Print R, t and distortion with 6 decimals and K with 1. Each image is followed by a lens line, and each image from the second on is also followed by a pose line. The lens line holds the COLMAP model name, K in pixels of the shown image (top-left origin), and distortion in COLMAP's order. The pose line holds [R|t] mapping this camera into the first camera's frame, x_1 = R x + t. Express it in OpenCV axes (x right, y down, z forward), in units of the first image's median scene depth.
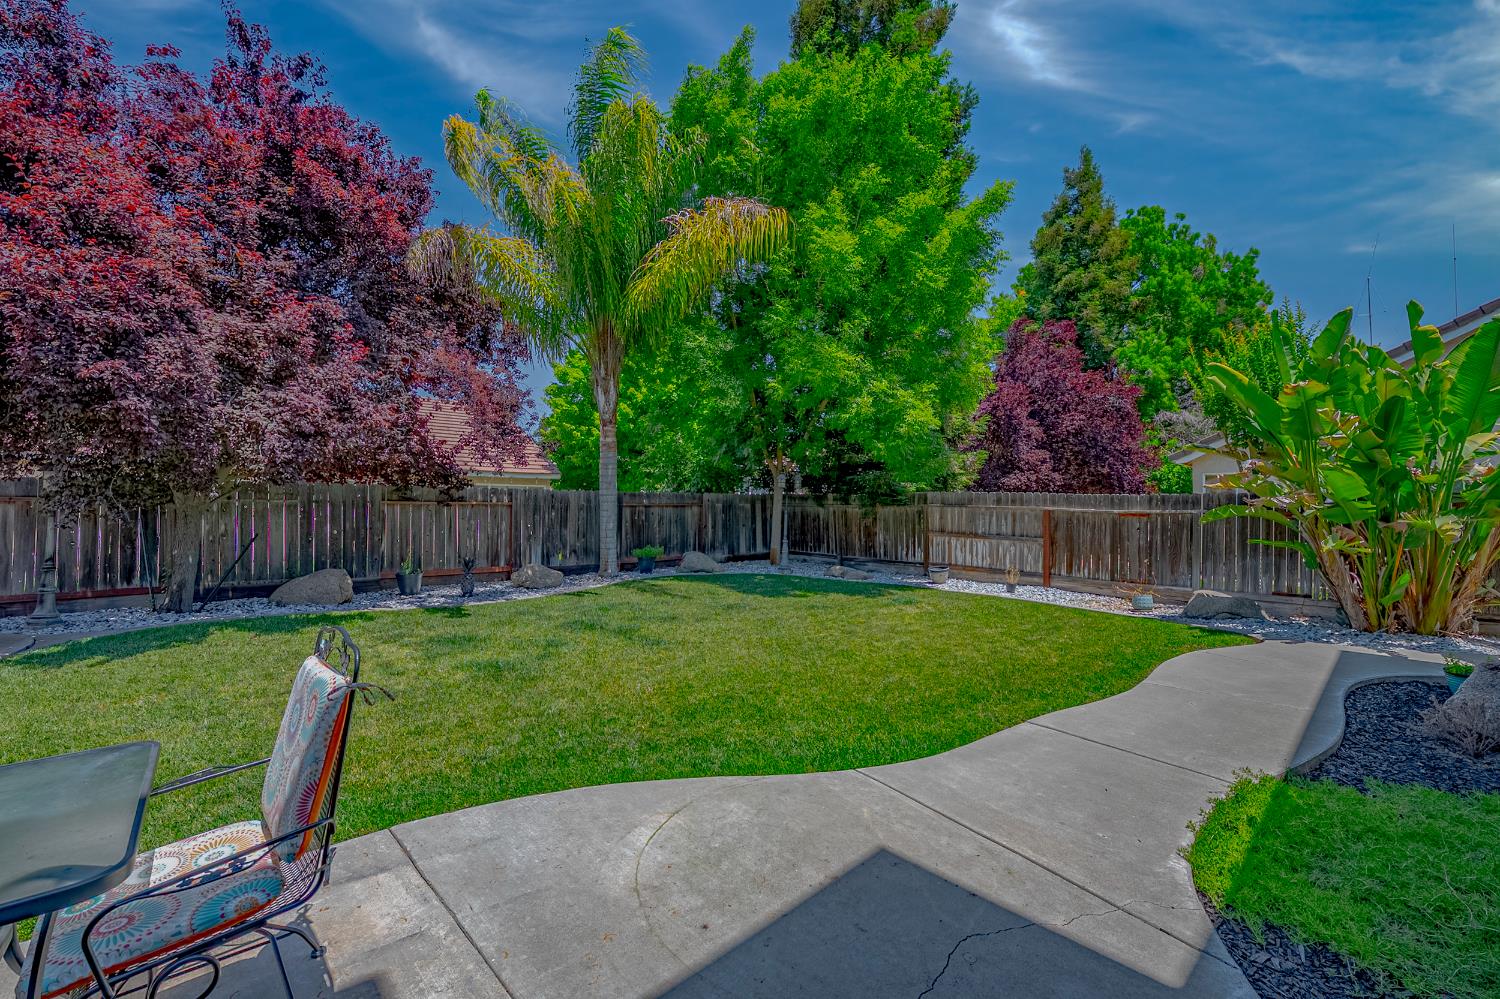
lens RADIAL K [[604.2, 0, 750.1], [0, 604.2, 510.9], [0, 0, 1]] dist [-0.015831, -0.000112]
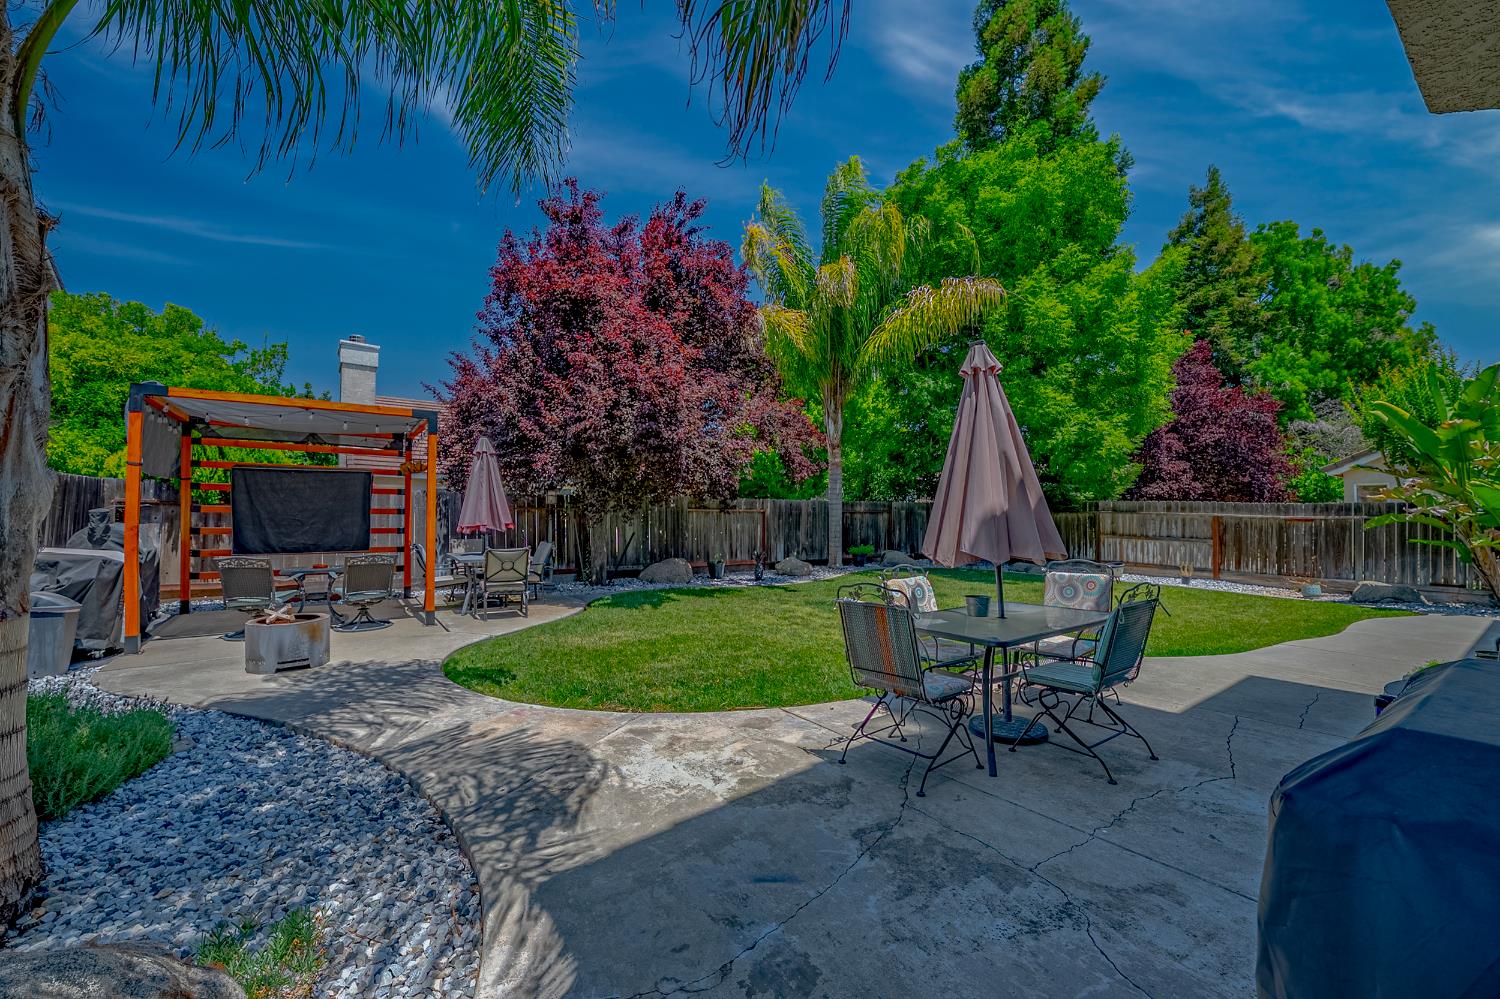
lens RADIAL K [[604.7, 0, 750.4], [0, 604.7, 508.6], [0, 0, 1]] dist [-0.012192, 0.000295]
pose [[0.993262, -0.000157, -0.115888, -0.265848], [-0.001387, 0.999911, -0.013240, 0.000579], [0.115880, 0.013312, 0.993174, -0.272280]]
